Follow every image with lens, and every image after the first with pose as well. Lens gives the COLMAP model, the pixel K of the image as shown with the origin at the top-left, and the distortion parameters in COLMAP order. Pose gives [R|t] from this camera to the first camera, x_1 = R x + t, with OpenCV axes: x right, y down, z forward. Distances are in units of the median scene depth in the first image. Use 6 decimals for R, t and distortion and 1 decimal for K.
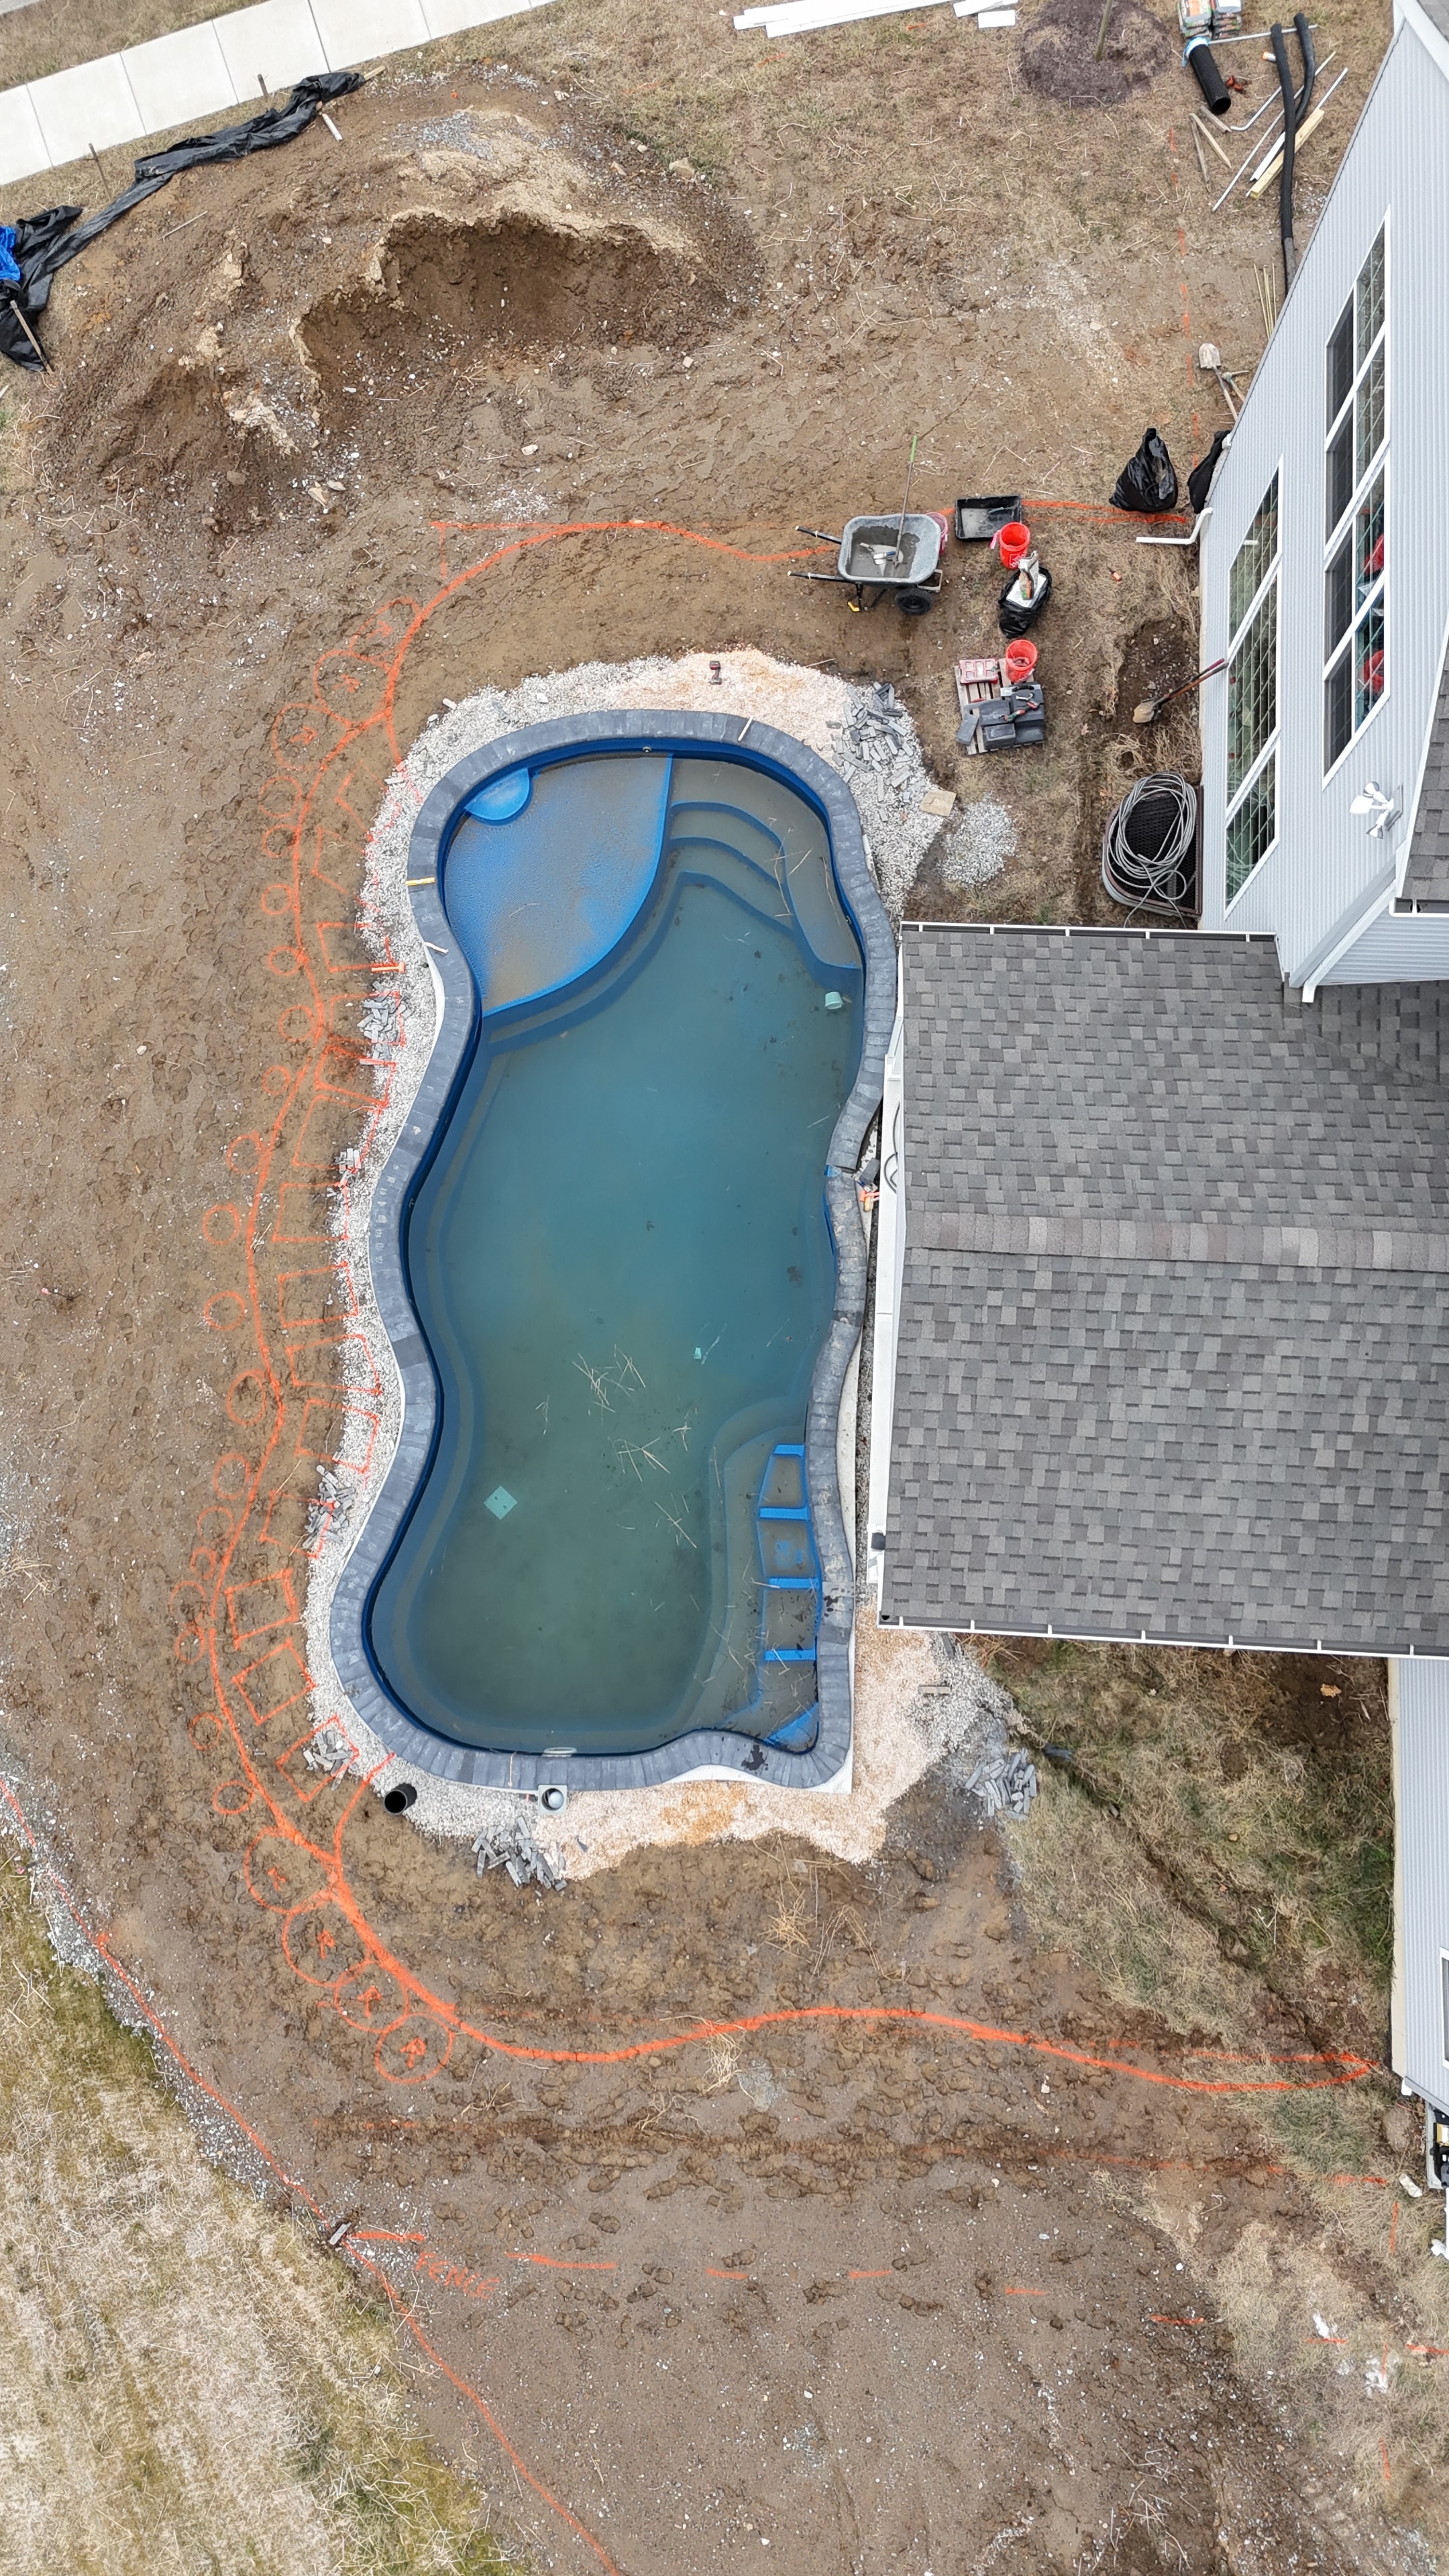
lens RADIAL K [[1891.1, 0, 719.5], [0, 1891.1, 1293.4], [0, 0, 1]] dist [0.061160, -0.054561]
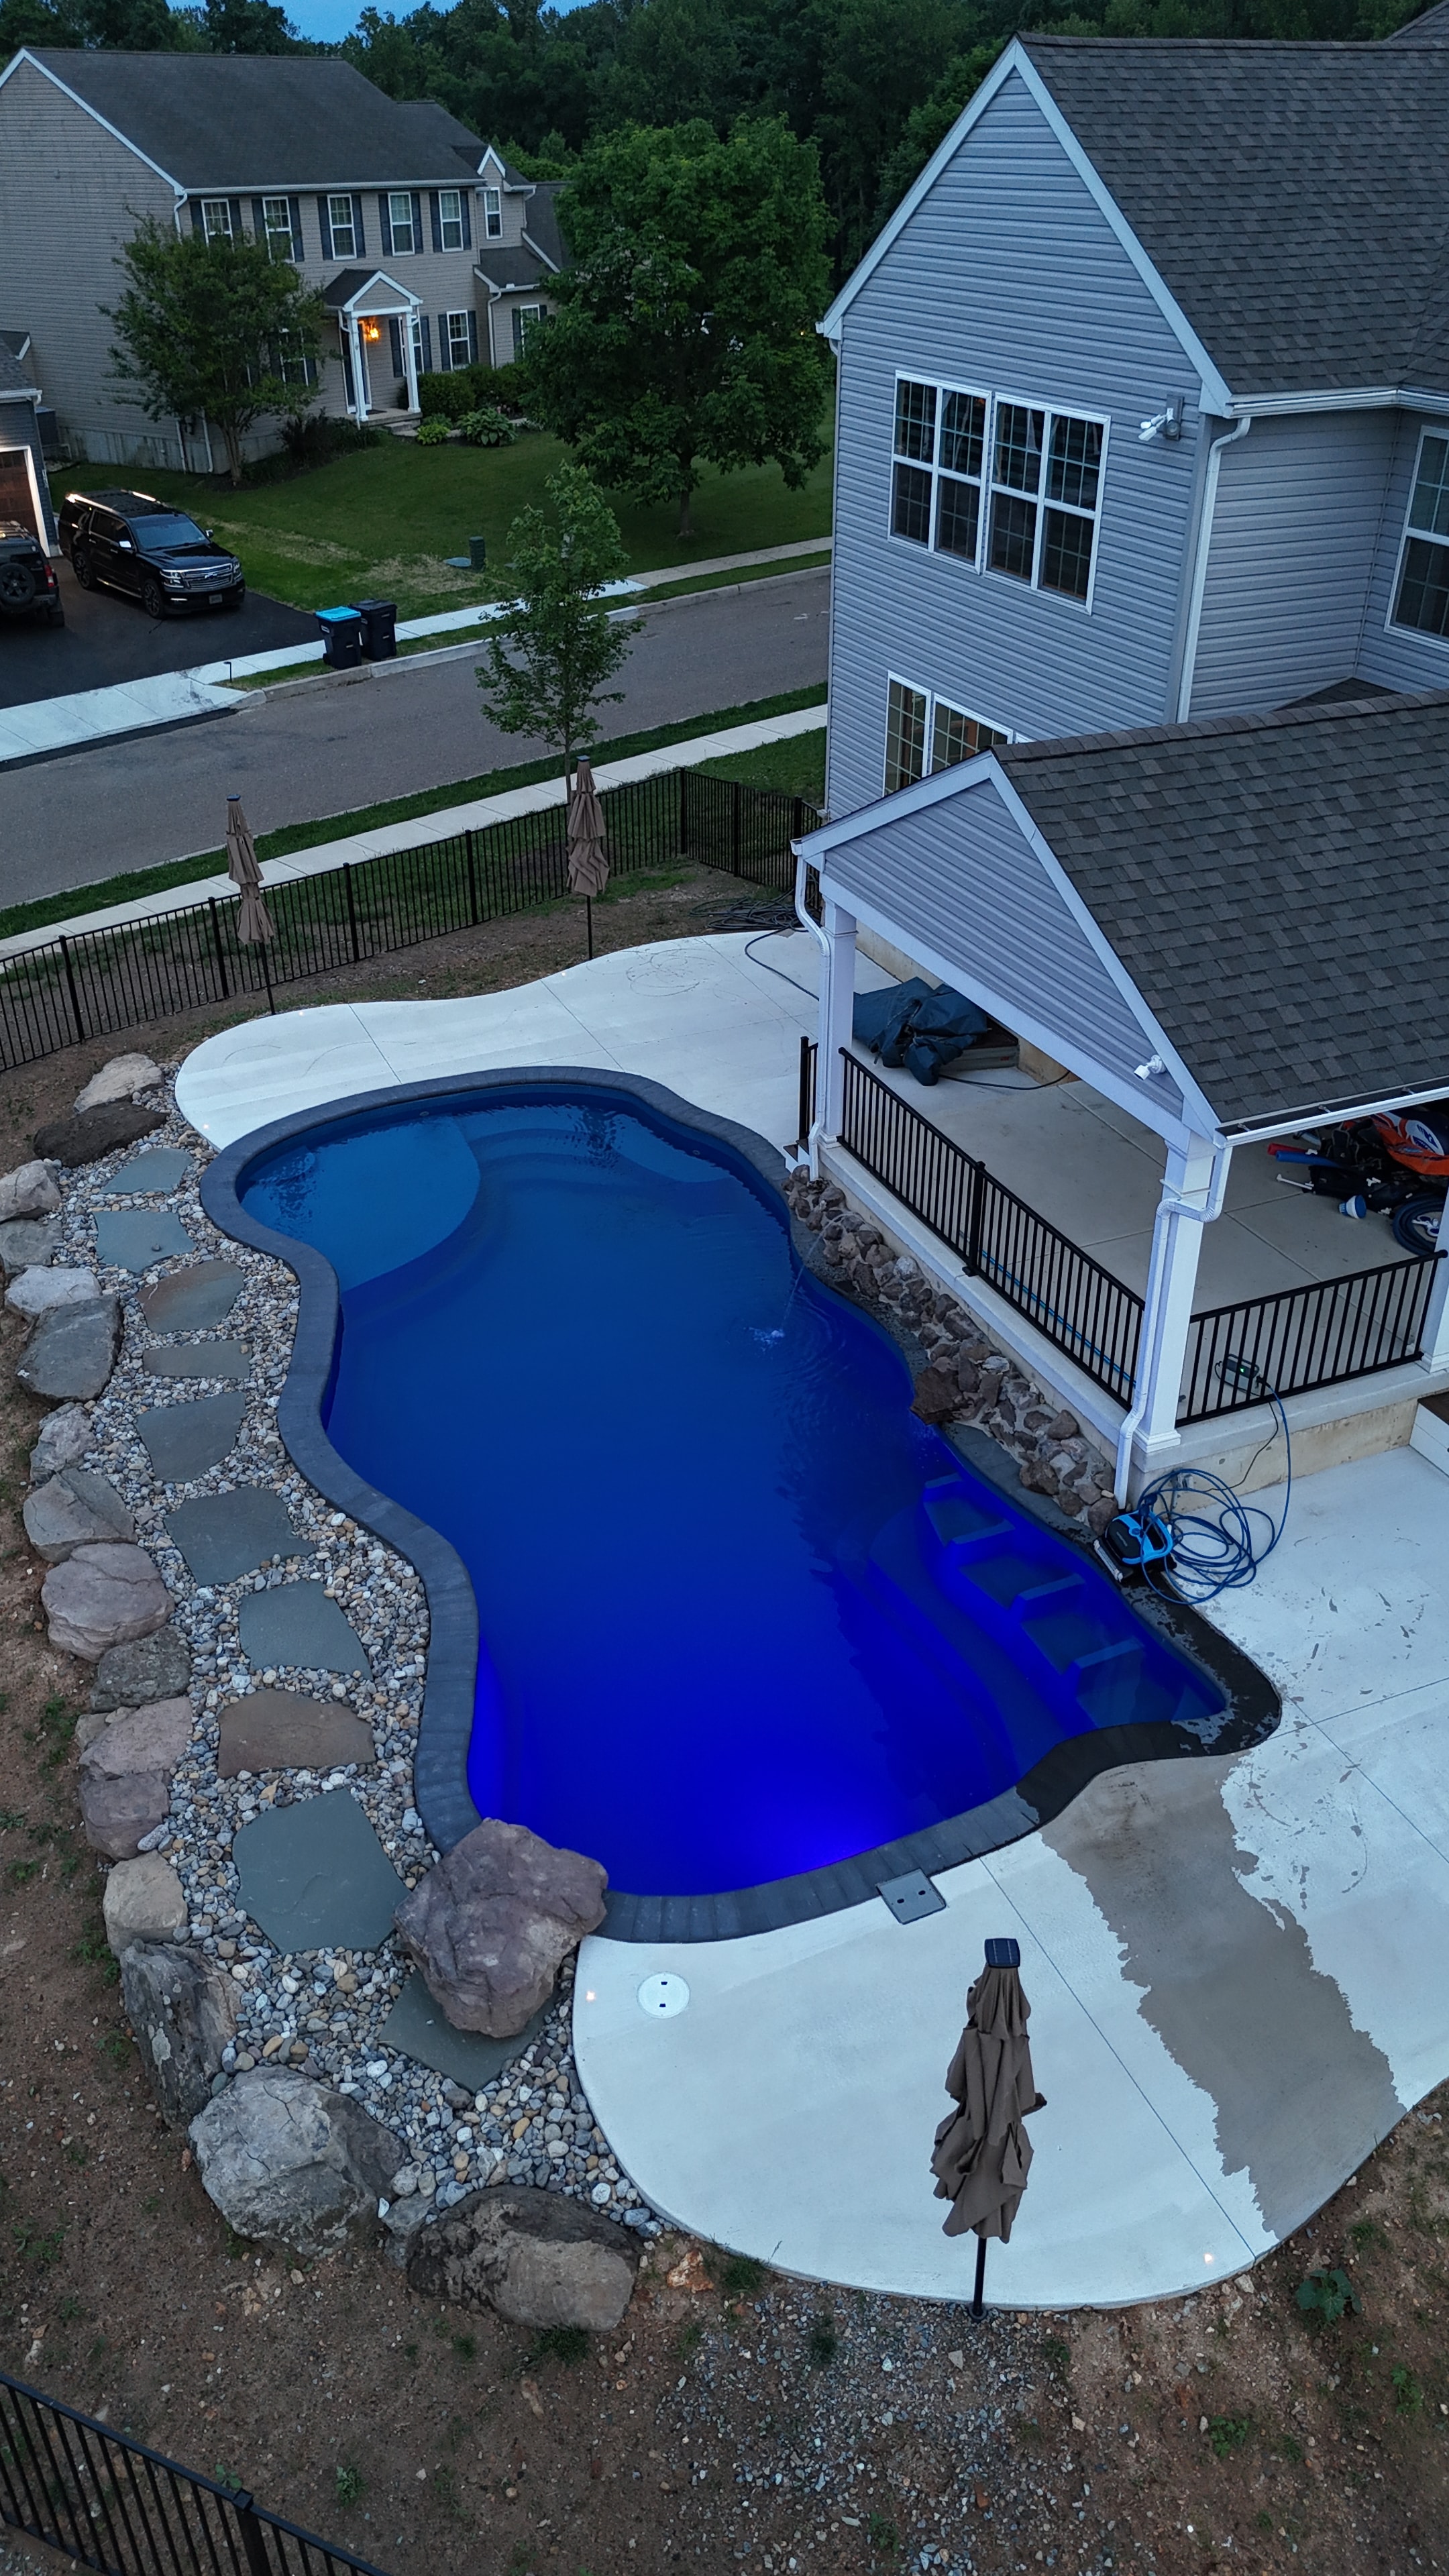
lens RADIAL K [[1891.1, 0, 718.8], [0, 1891.1, 1277.6], [0, 0, 1]] dist [0.061160, -0.054561]
pose [[0.897989, -0.214655, 0.384108, -0.321293], [0.431618, 0.599457, -0.674060, 0.518022], [-0.085566, 0.771086, 0.630955, 0.512746]]
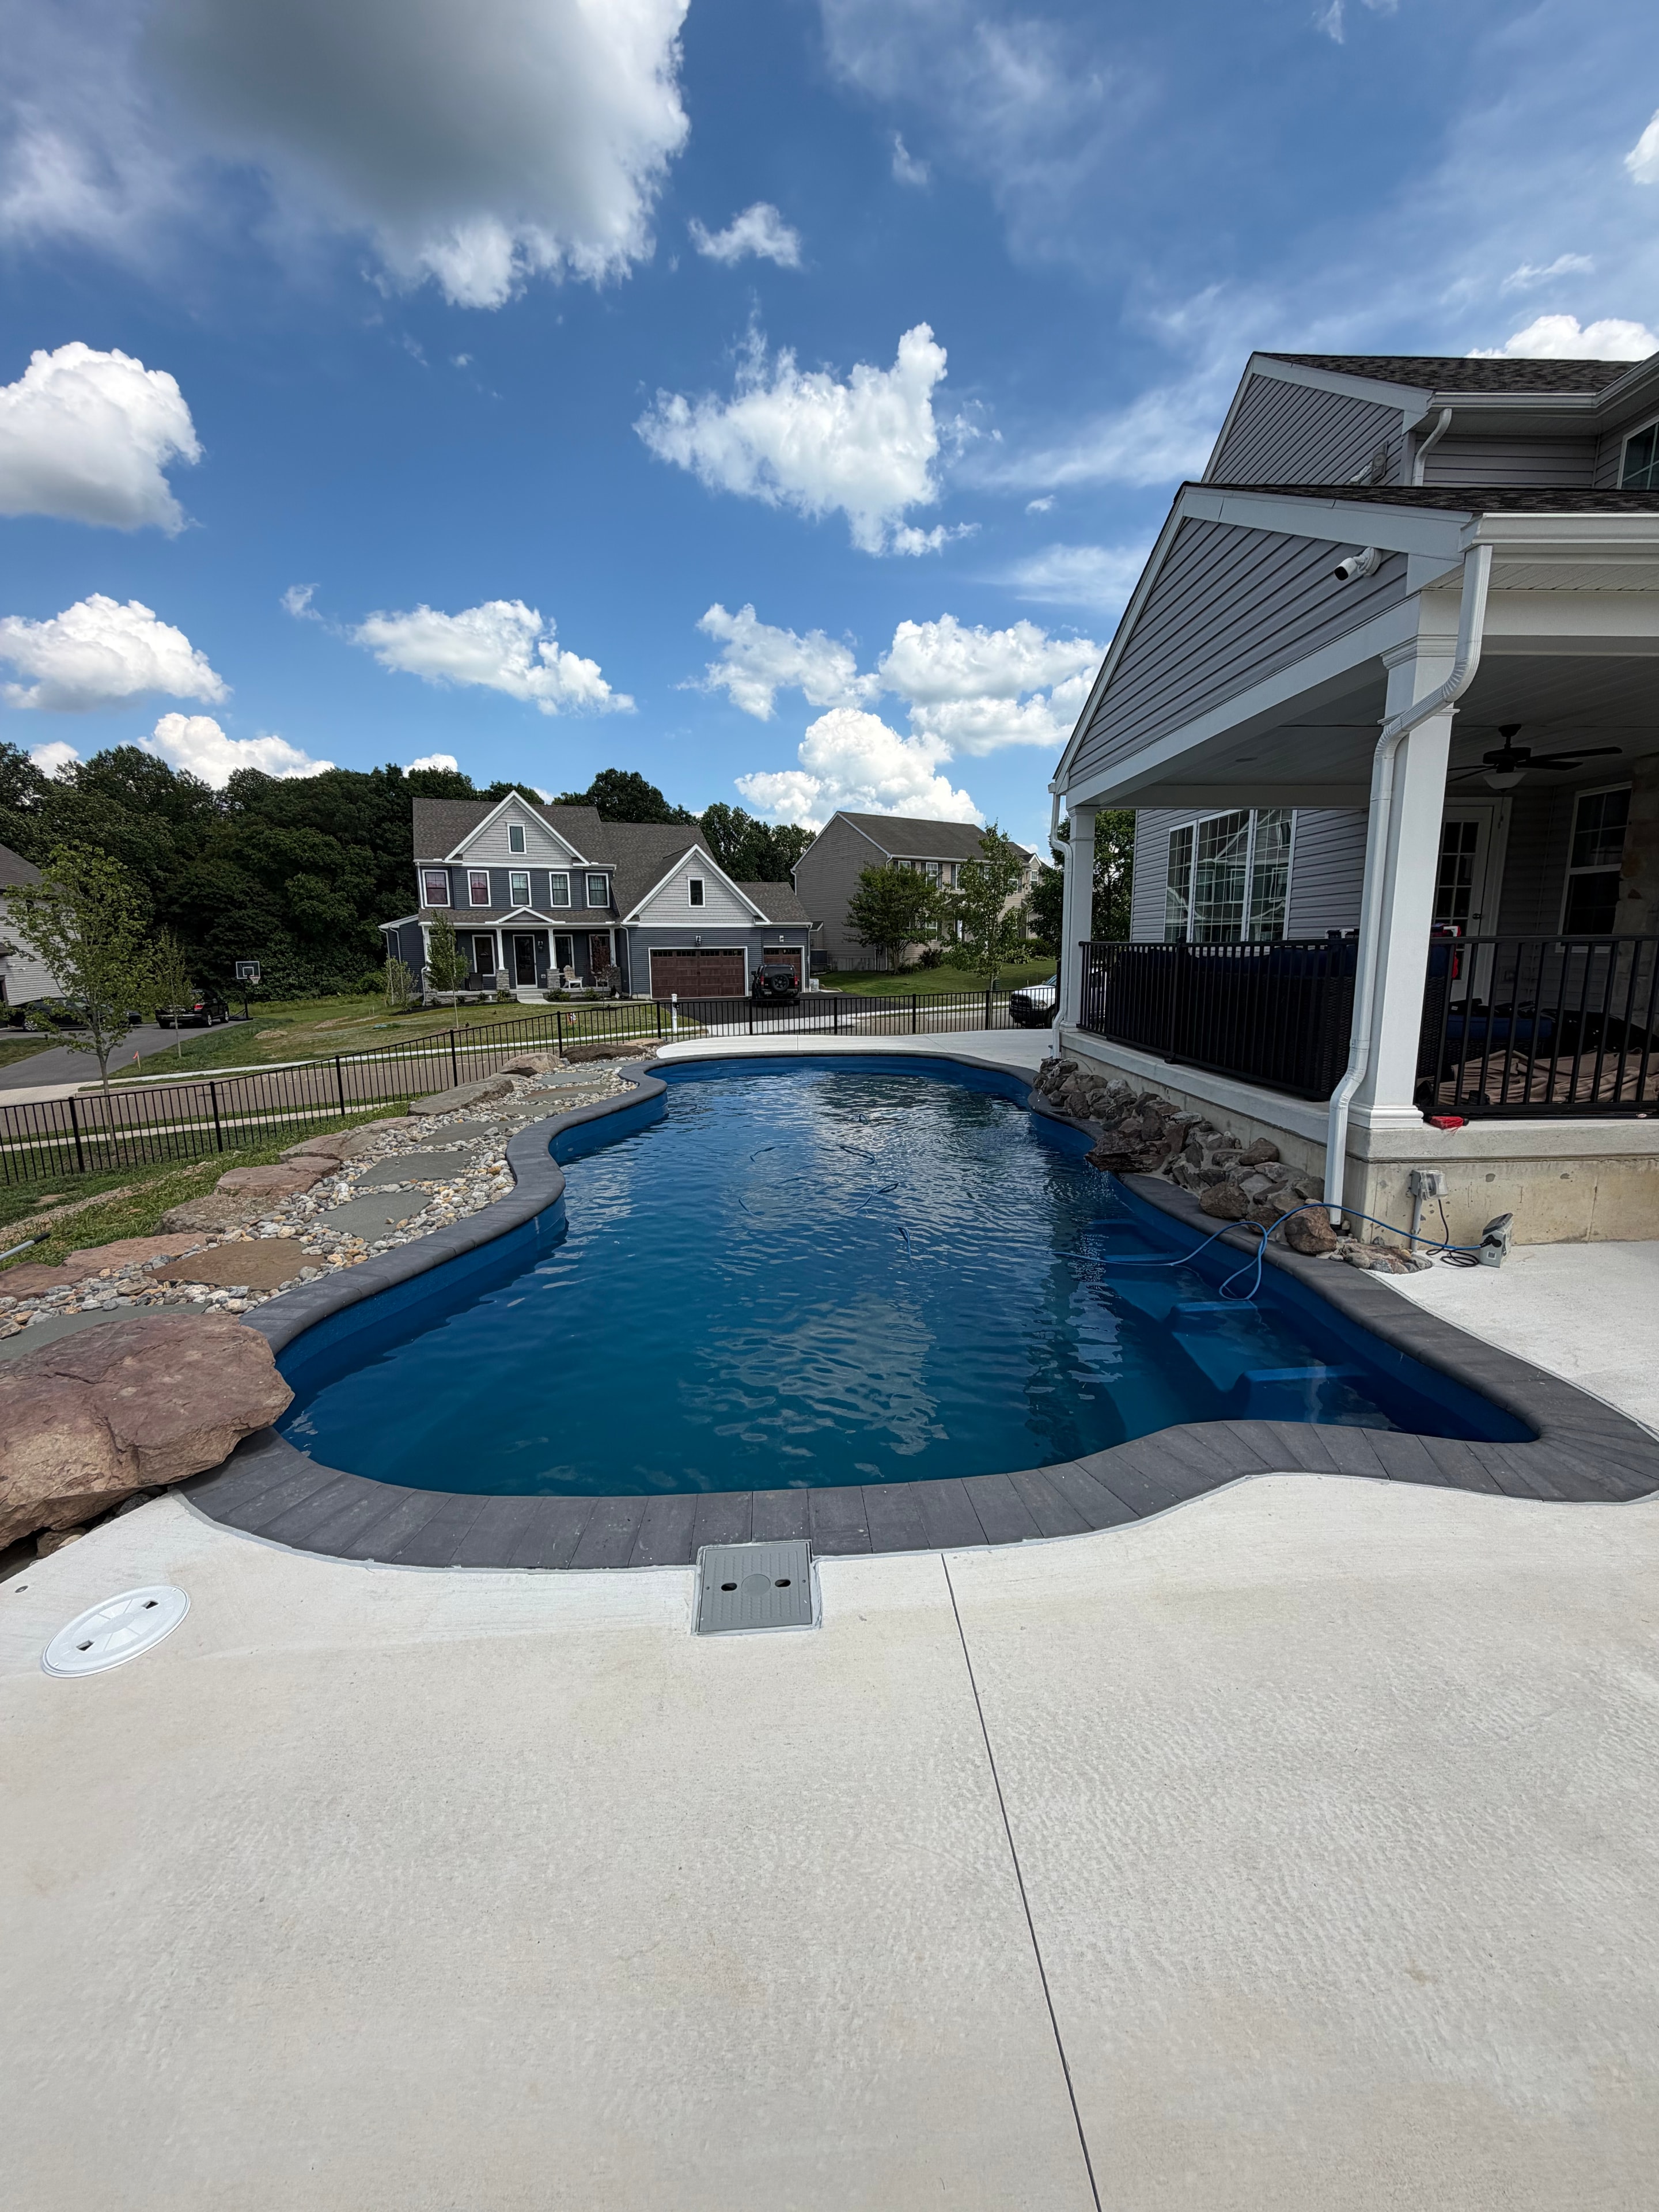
lens RADIAL K [[880.4, 0, 826.4], [0, 880.4, 1095.9], [0, 0, 1]] dist [-0.001435, 0.000006]
pose [[0.995970, -0.007280, 0.089390, -0.090292], [0.086748, 0.331232, -0.939553, 0.359031], [-0.022769, 0.943521, 0.330529, 0.910133]]
